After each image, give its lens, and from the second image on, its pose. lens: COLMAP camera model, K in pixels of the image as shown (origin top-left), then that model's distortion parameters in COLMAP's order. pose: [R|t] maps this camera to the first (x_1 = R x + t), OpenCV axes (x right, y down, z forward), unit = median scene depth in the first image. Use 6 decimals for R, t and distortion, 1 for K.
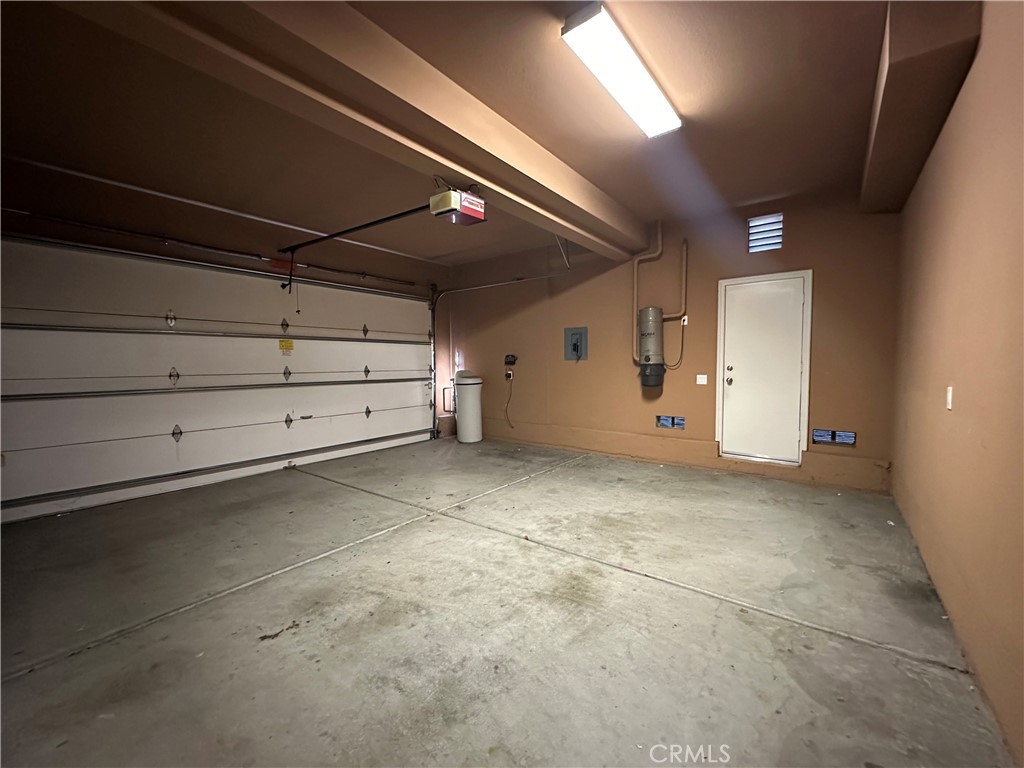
lens RADIAL K [[412.1, 0, 513.4], [0, 412.1, 384.1], [0, 0, 1]] dist [0.000365, 0.000773]
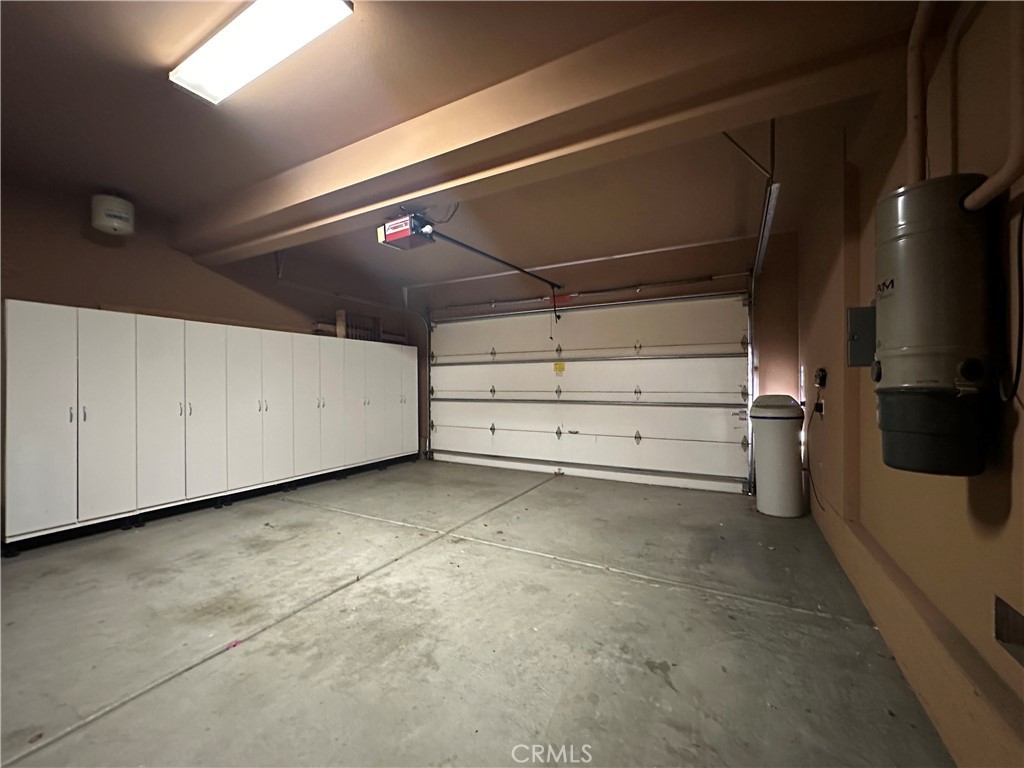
lens RADIAL K [[412.1, 0, 511.2], [0, 412.1, 383.7], [0, 0, 1]] dist [0.000365, 0.000773]
pose [[0.153669, 0.005410, -0.988108, 0.814361], [-0.050424, 0.998725, -0.002374, -0.055514], [0.986835, 0.050189, 0.153746, 0.980849]]
